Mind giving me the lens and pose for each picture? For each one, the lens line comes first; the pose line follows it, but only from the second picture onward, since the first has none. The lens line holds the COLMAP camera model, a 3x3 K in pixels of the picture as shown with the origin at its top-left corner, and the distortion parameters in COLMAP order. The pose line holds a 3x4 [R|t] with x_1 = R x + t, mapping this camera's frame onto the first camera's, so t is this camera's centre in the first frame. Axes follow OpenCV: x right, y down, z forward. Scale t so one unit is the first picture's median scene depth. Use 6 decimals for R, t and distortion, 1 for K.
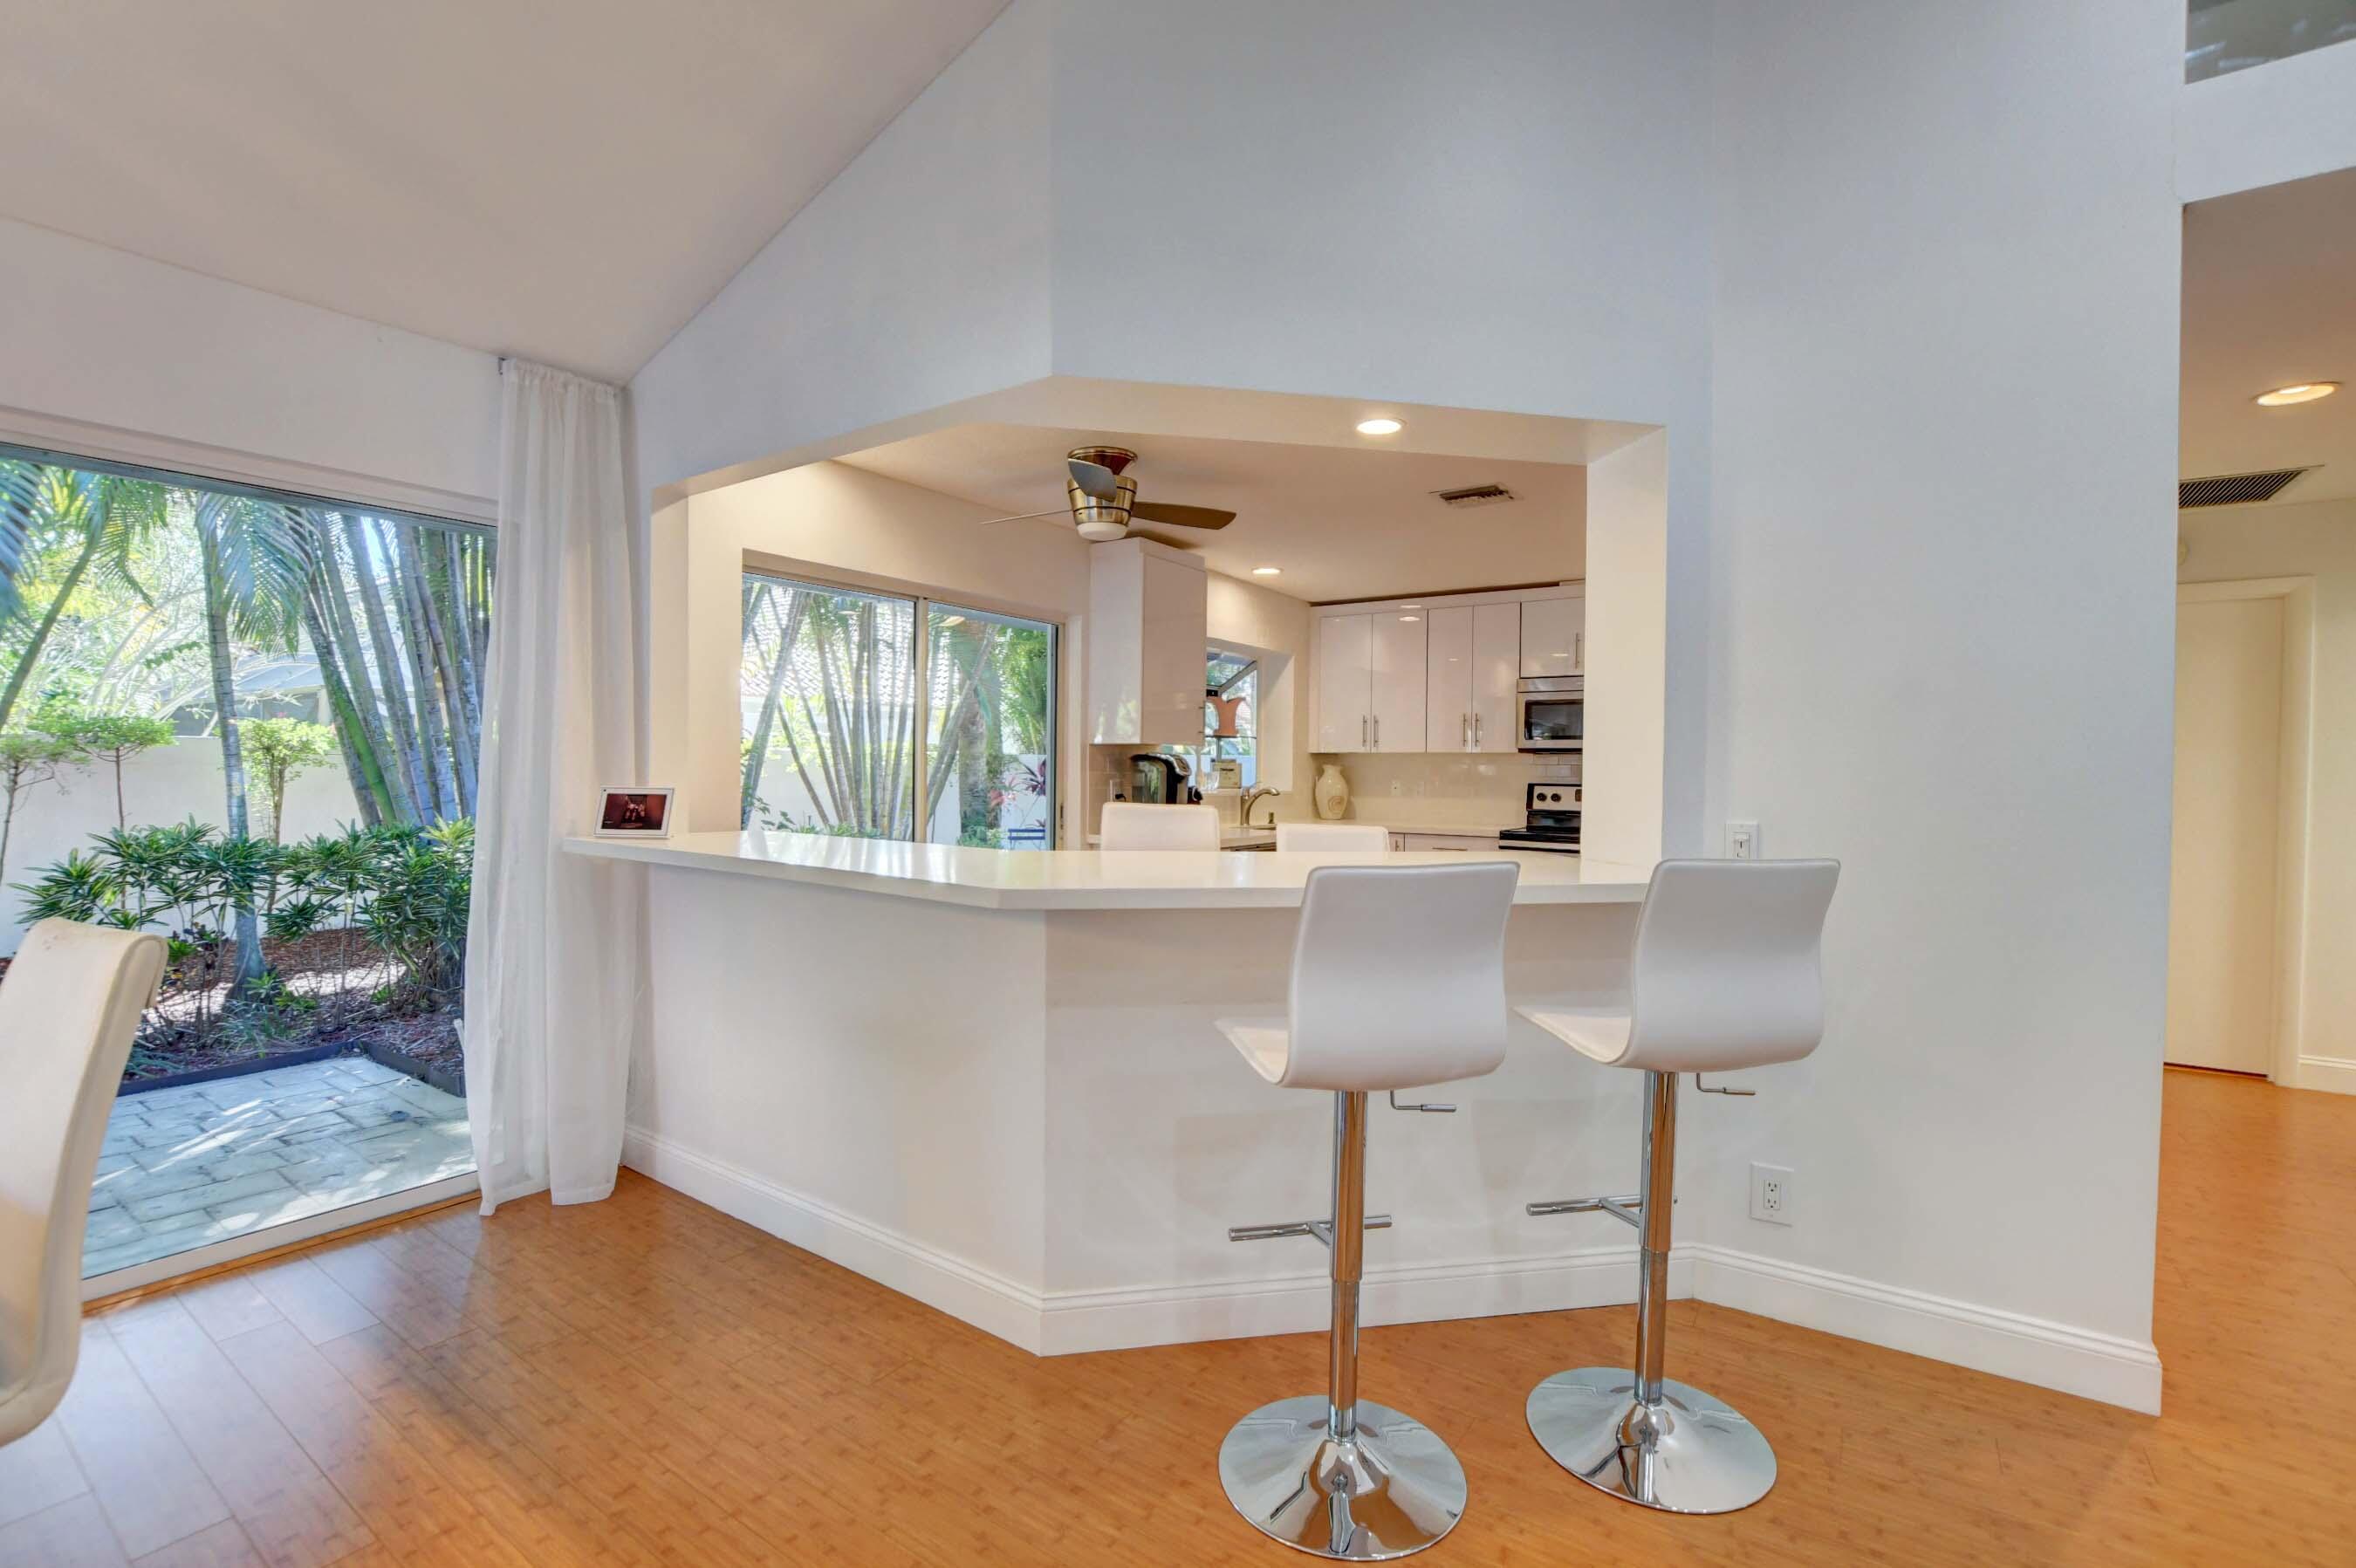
lens RADIAL K [[1040.9, 0, 1173.1], [0, 1040.9, 788.6], [0, 0, 1]] dist [-0.023233, 0.000001]
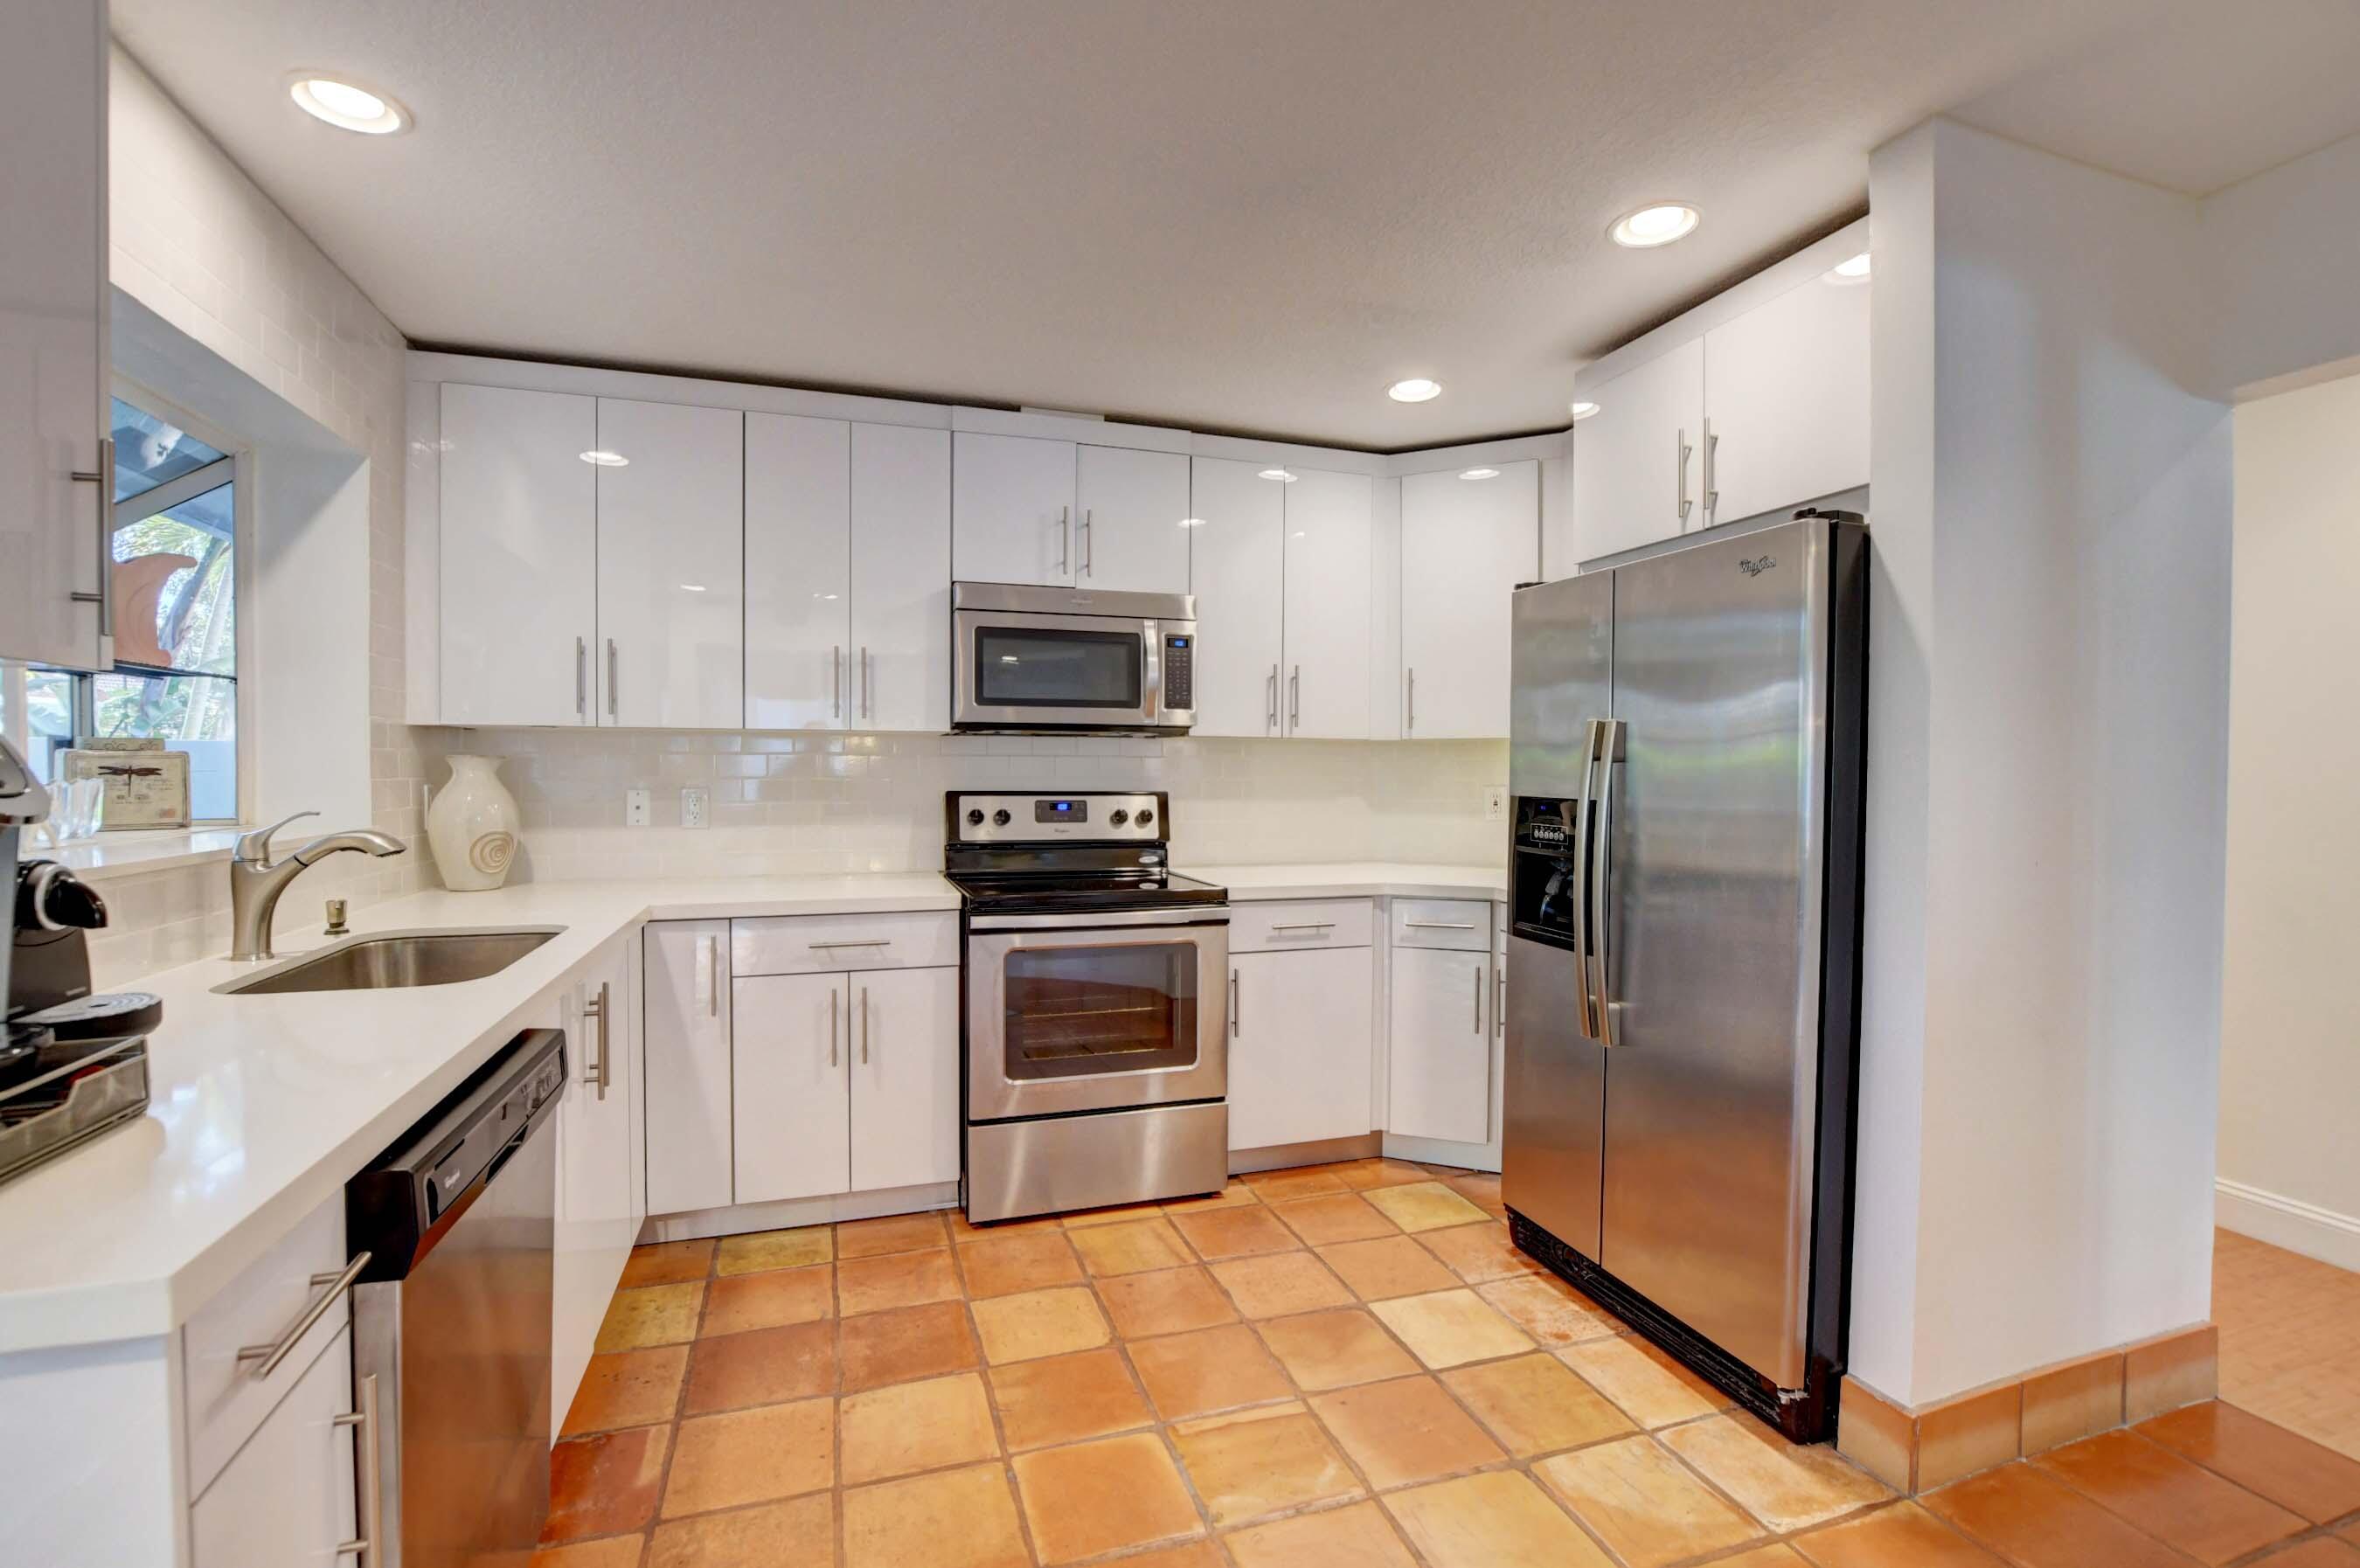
lens RADIAL K [[1042.6, 0, 1175.1], [0, 1042.6, 788.6], [0, 0, 1]] dist [-0.023233, 0.000001]
pose [[0.604676, -0.022859, 0.796143, -0.001932], [0.019882, 0.999710, 0.013603, -0.010655], [-0.796223, 0.007603, 0.604955, 0.567627]]
